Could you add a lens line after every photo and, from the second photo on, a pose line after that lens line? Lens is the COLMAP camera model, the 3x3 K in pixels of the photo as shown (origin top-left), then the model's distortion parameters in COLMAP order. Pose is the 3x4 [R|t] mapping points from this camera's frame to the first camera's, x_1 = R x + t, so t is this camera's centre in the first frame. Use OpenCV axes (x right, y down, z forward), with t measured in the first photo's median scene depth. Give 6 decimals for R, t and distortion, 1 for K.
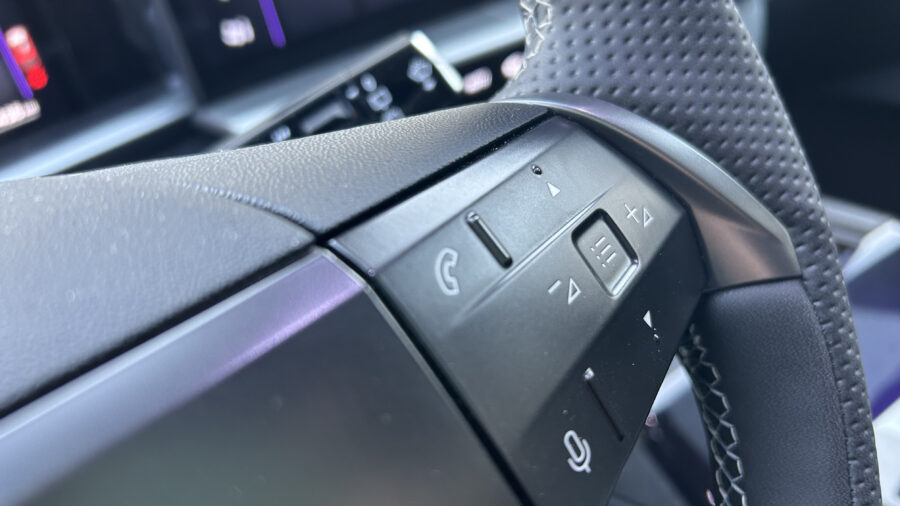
lens RADIAL K [[682.4, 0, 450.0], [0, 682.4, 253.0], [0, 0, 1]] dist [0.047819, -0.072948]
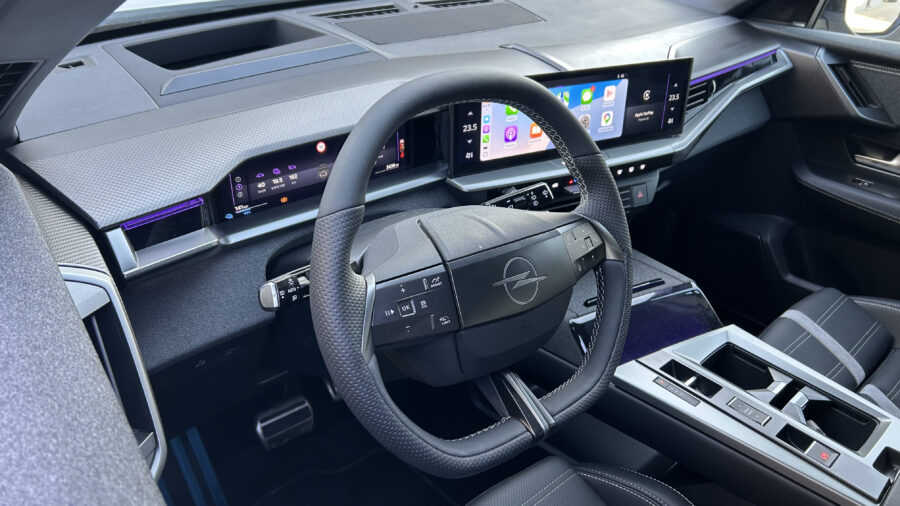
lens RADIAL K [[681.7, 0, 437.6], [0, 681.7, 249.4], [0, 0, 1]] dist [0.056651, -0.089676]
pose [[0.967441, 0.244528, 0.065293, -1.219235], [-0.241152, 0.968900, -0.055484, 0.593561], [-0.076830, 0.037932, 0.996322, -4.134163]]
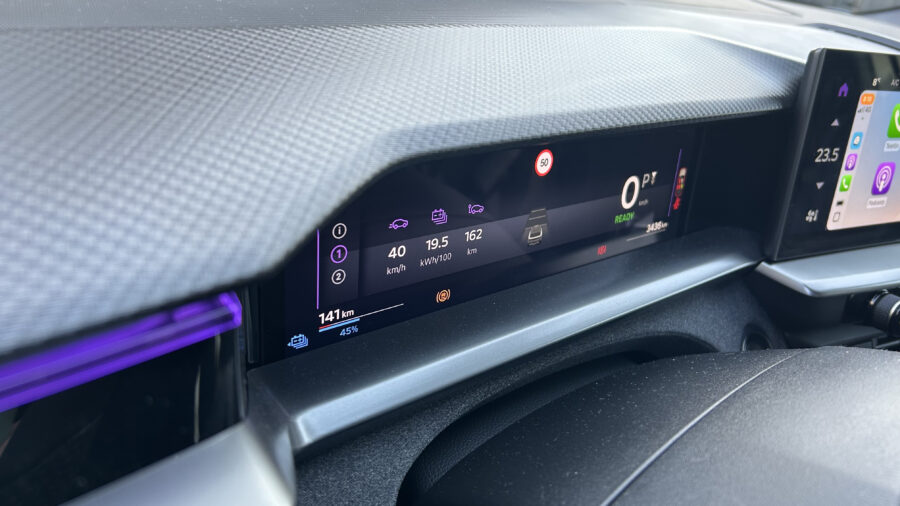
lens RADIAL K [[681.7, 0, 437.6], [0, 681.7, 249.4], [0, 0, 1]] dist [0.056651, -0.089676]
pose [[0.947390, 0.318039, 0.036112, -2.320893], [-0.309038, 0.938241, -0.155559, 0.379269], [-0.083356, 0.136215, 0.987166, -0.429721]]
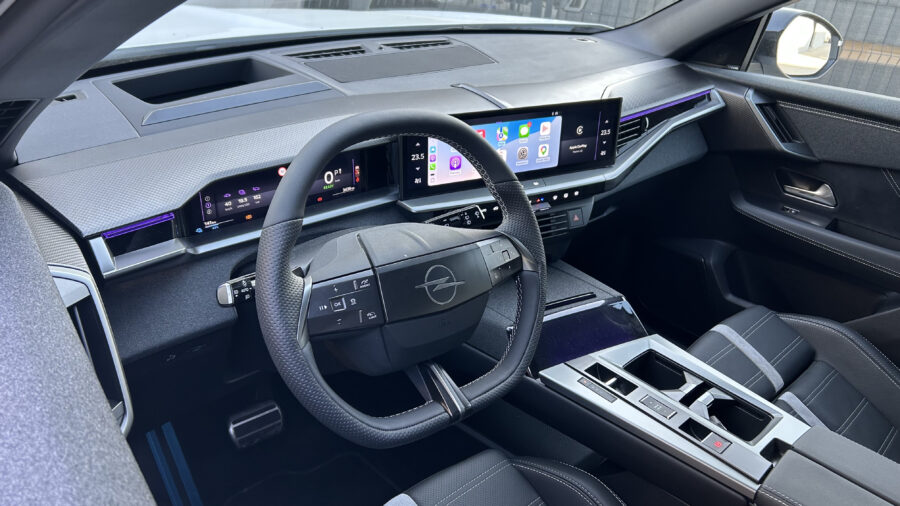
lens RADIAL K [[682.4, 0, 450.0], [0, 682.4, 253.0], [0, 0, 1]] dist [0.047819, -0.072948]
pose [[0.963655, 0.255639, 0.077574, -0.752439], [-0.248116, 0.964077, -0.094840, 0.661136], [-0.099032, 0.072145, 0.992465, -5.044137]]
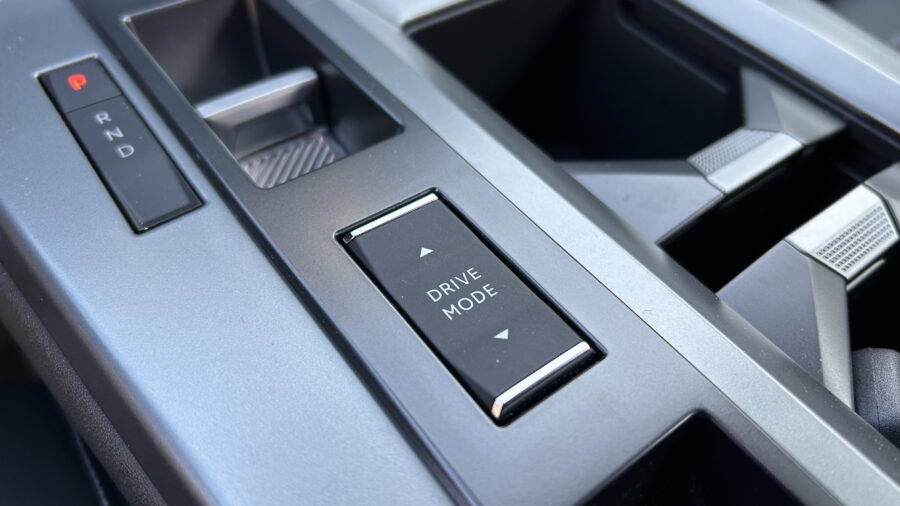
lens RADIAL K [[682.4, 0, 450.0], [0, 682.4, 253.0], [0, 0, 1]] dist [0.047819, -0.072948]
pose [[0.957419, 0.279188, 0.073505, 2.212751], [-0.288352, 0.912206, 0.291090, 0.675203], [0.014217, -0.299891, 0.953868, 1.119387]]
